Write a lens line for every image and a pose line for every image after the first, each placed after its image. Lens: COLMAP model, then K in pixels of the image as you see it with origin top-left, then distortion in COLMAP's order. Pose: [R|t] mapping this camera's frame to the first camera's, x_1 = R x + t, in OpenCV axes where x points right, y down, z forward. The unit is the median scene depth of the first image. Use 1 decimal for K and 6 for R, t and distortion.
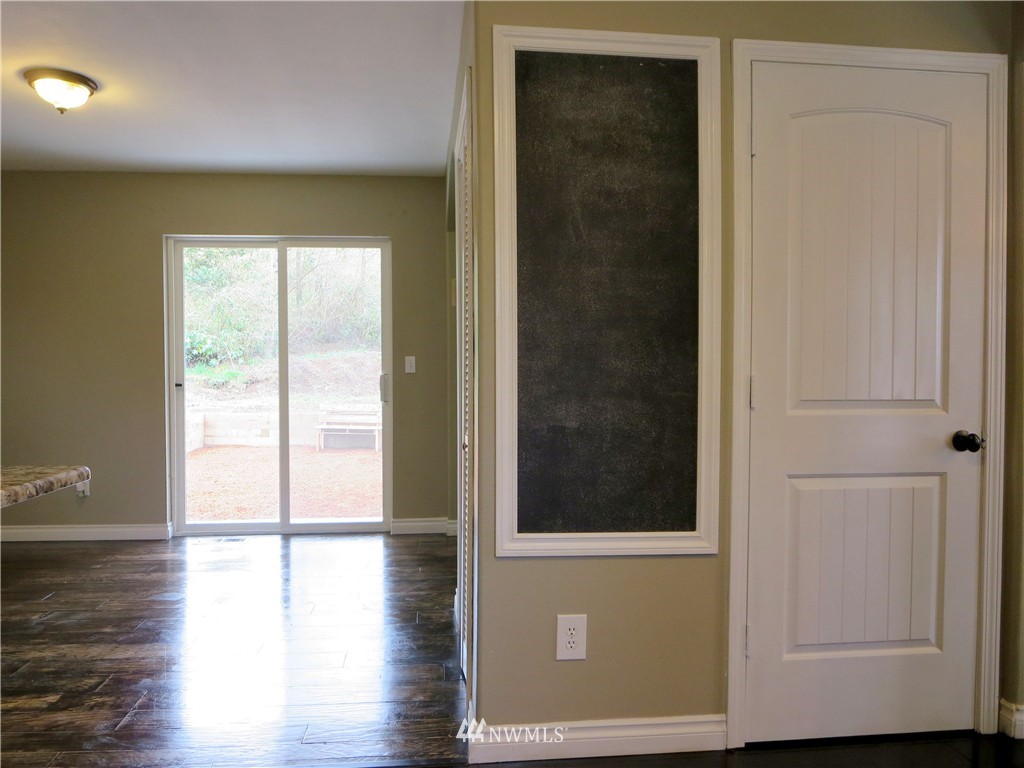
lens RADIAL K [[726.6, 0, 519.5], [0, 726.6, 387.2], [0, 0, 1]] dist [-0.033772, 0.003326]
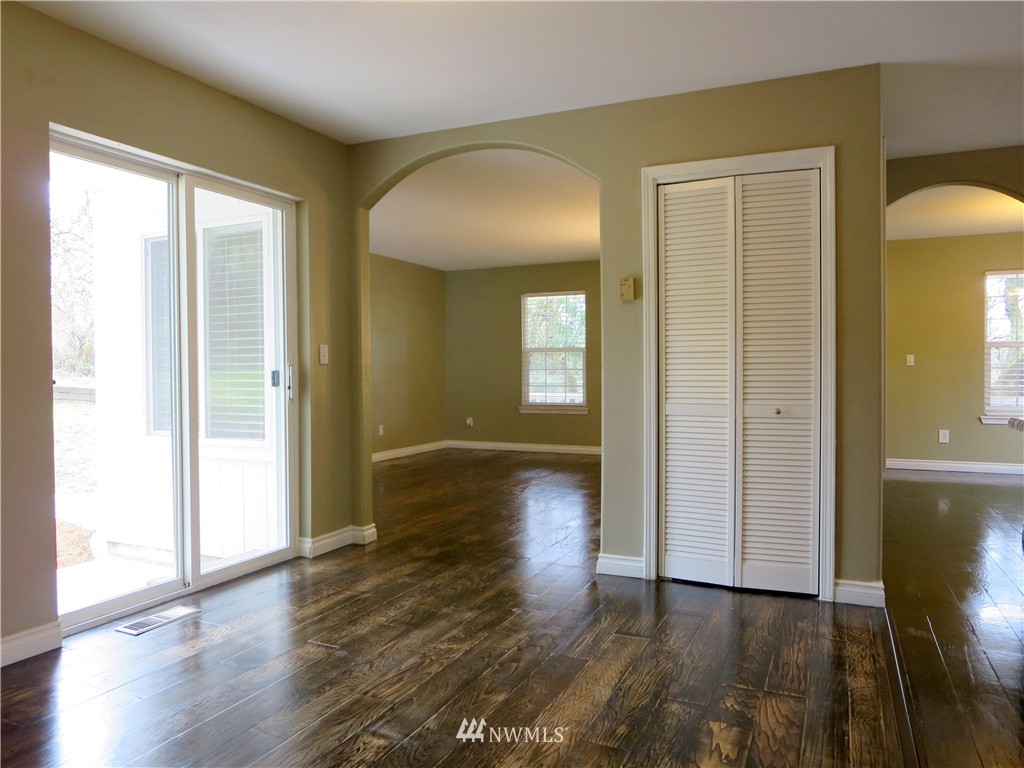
lens RADIAL K [[726.6, 0, 508.4], [0, 726.6, 383.2], [0, 0, 1]] dist [-0.033772, 0.003326]
pose [[0.520068, -0.020837, 0.853870, -0.785893], [0.027409, 0.999595, 0.007699, 0.005161], [-0.853685, 0.019400, 0.520429, 0.390208]]
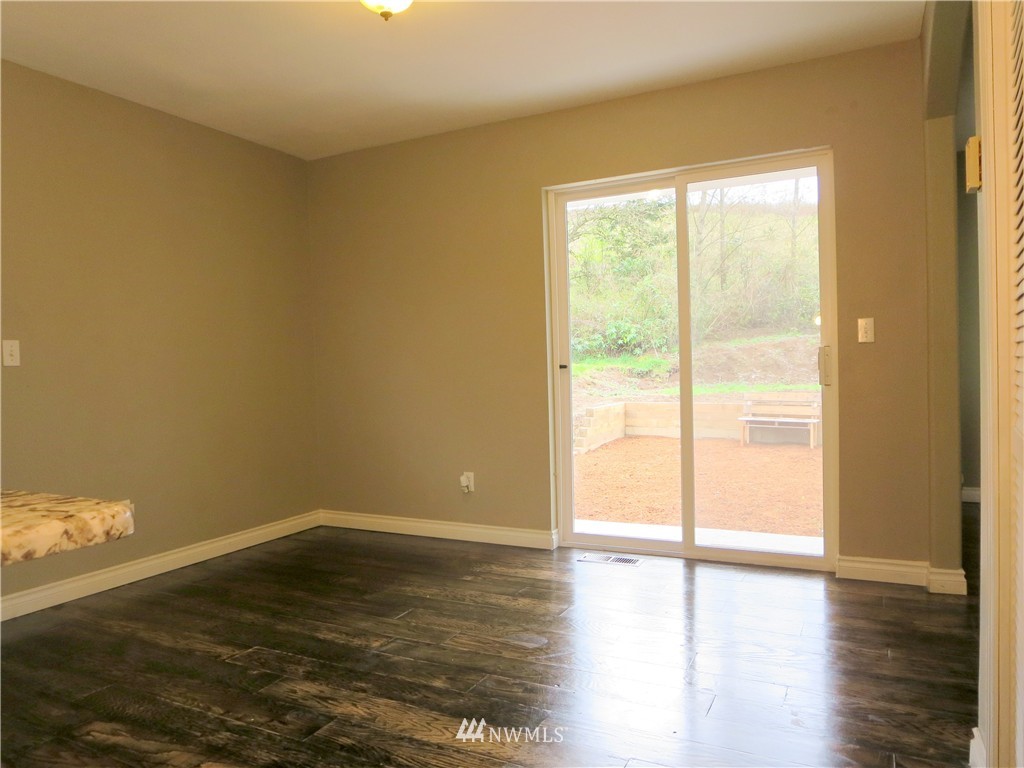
lens RADIAL K [[726.6, 0, 513.2], [0, 726.6, 379.8], [0, 0, 1]] dist [-0.033772, 0.003326]
pose [[0.833857, -0.009120, -0.551906, -0.055834], [0.010590, 0.999944, -0.000524, 0.012328], [0.551880, -0.005408, 0.833906, 0.267463]]
